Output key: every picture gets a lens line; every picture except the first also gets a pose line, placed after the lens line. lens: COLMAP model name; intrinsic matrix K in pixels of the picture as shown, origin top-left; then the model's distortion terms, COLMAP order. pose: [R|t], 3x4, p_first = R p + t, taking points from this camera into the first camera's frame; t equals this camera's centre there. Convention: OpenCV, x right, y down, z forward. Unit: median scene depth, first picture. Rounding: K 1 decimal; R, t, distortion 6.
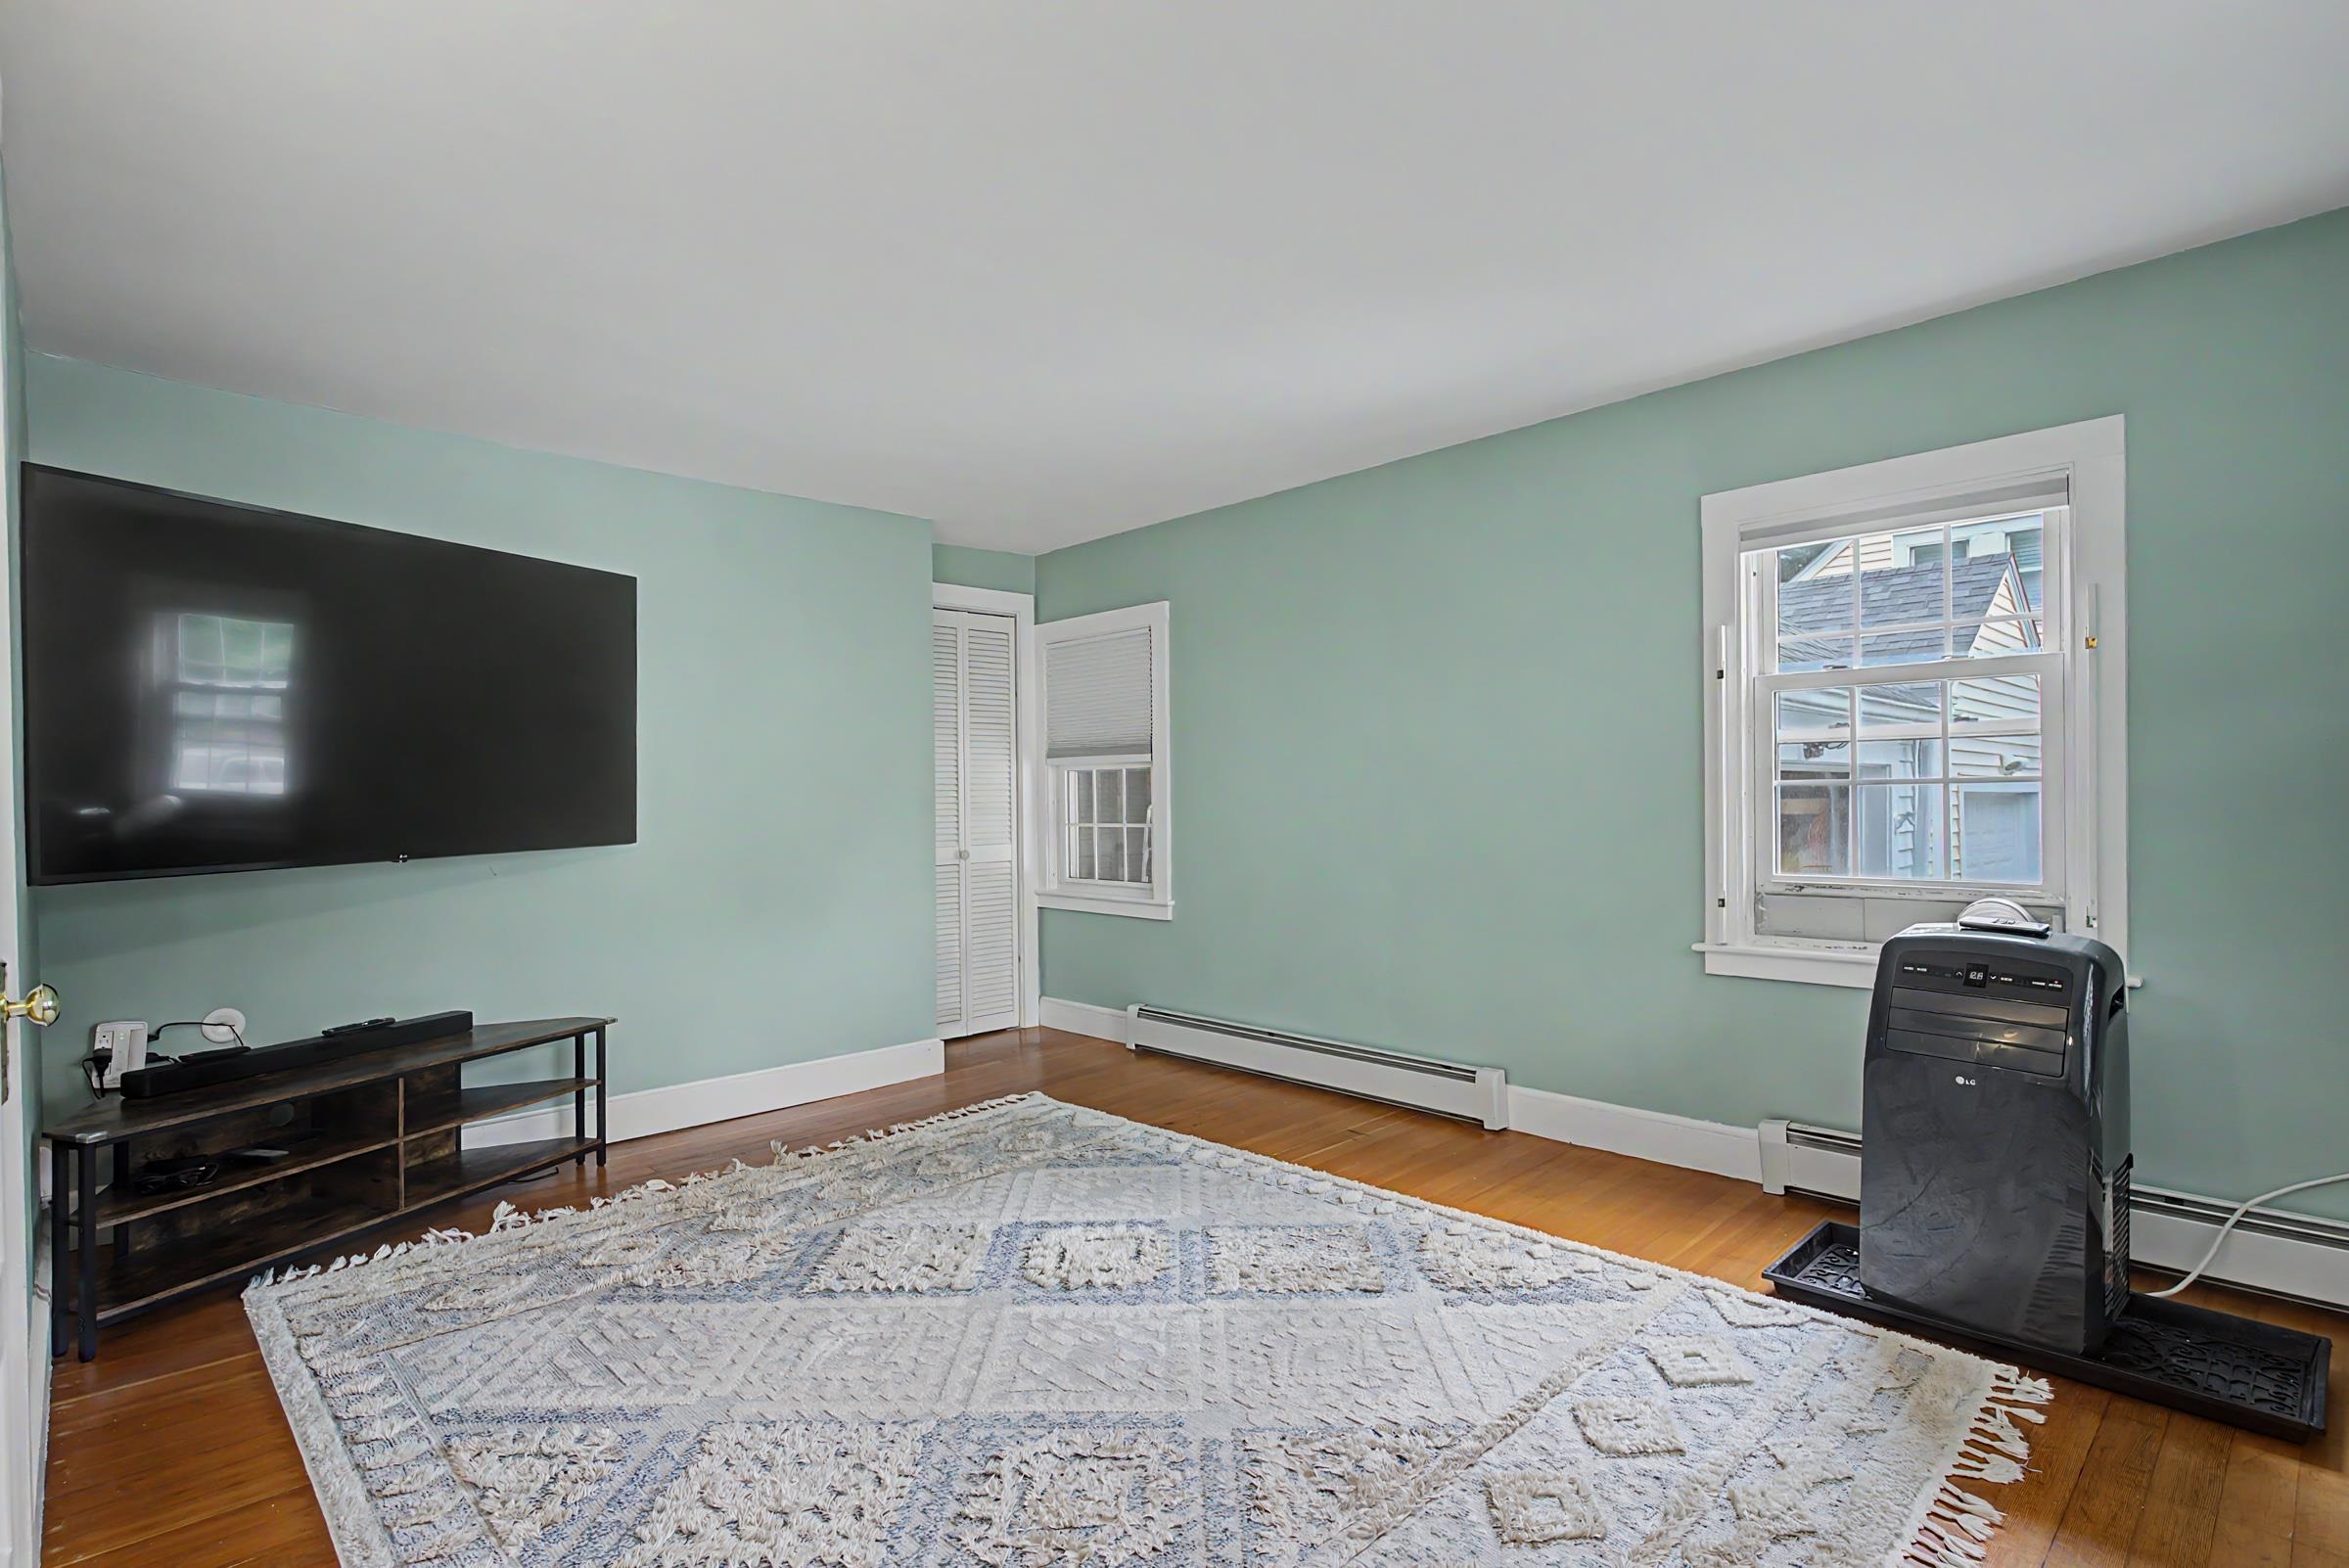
lens RADIAL K [[1134.5, 0, 1188.6], [0, 1134.5, 791.1], [0, 0, 1]] dist [-0.001569, -0.000309]
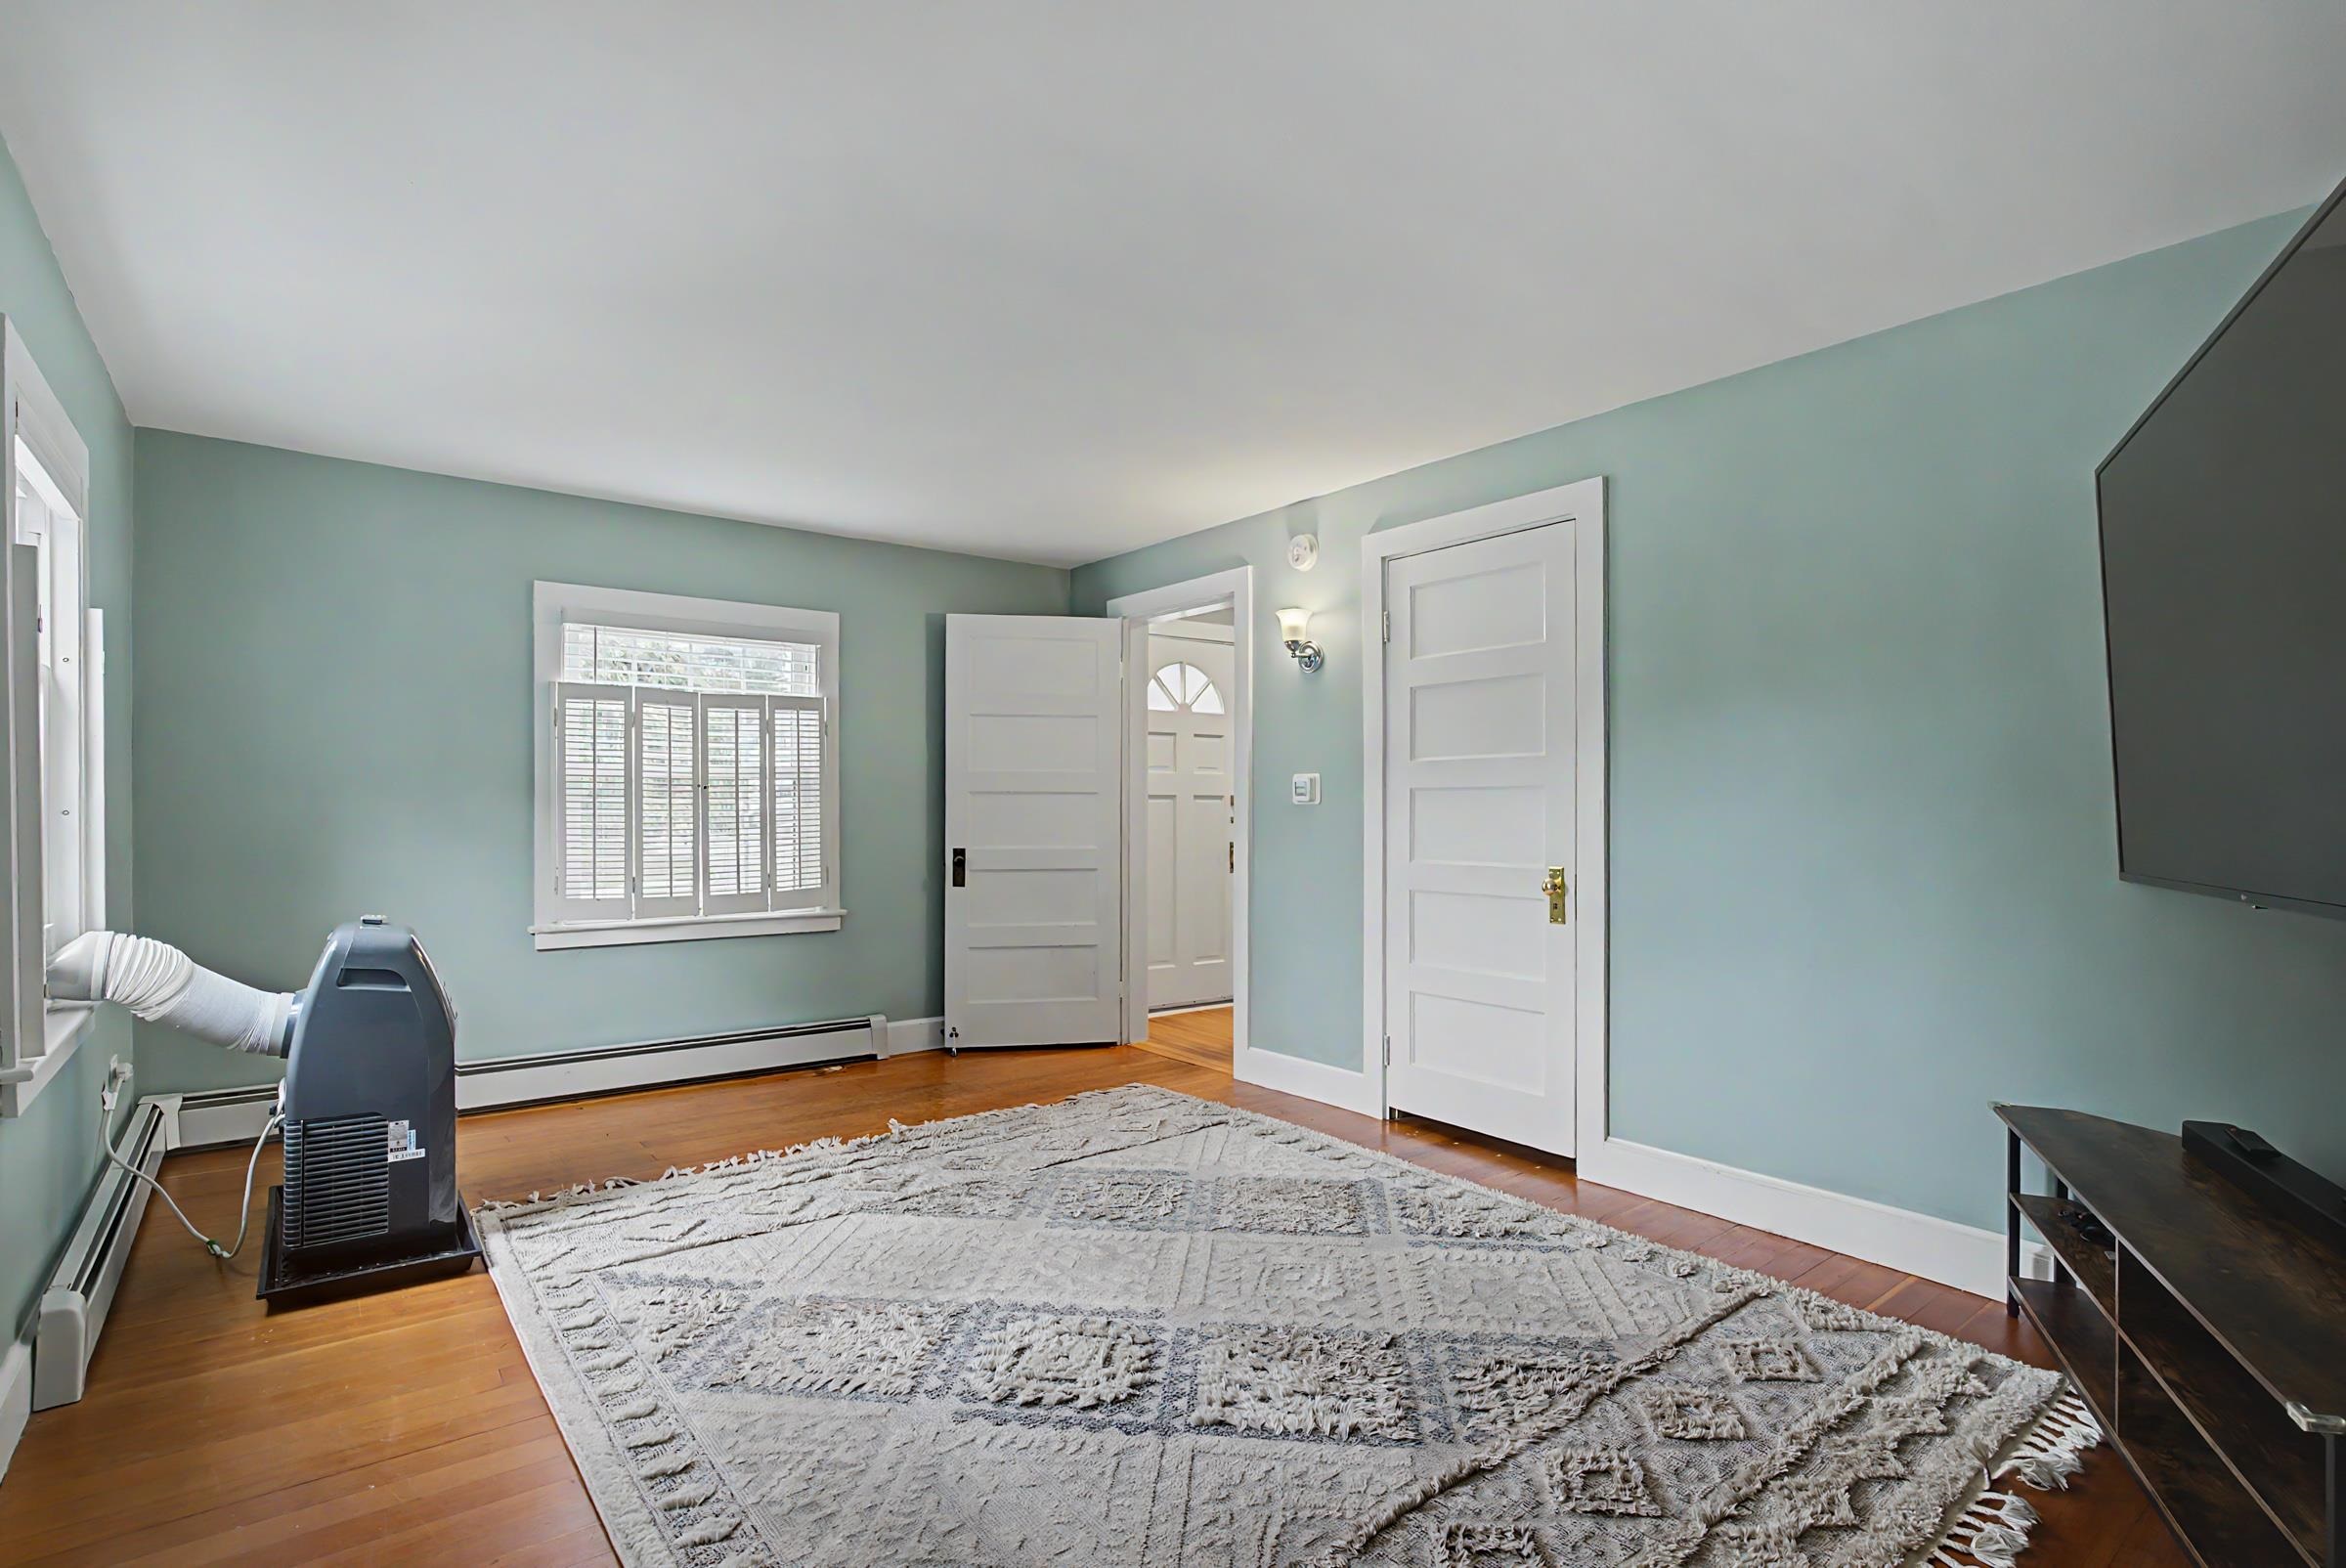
lens RADIAL K [[1133.1, 0, 1187.0], [0, 1133.1, 791.1], [0, 0, 1]] dist [-0.001569, -0.000309]
pose [[-0.993723, 0.005447, 0.111737, -0.324648], [0.005284, 0.999985, -0.001753, -0.007374], [-0.111744, -0.001151, -0.993736, 2.236722]]
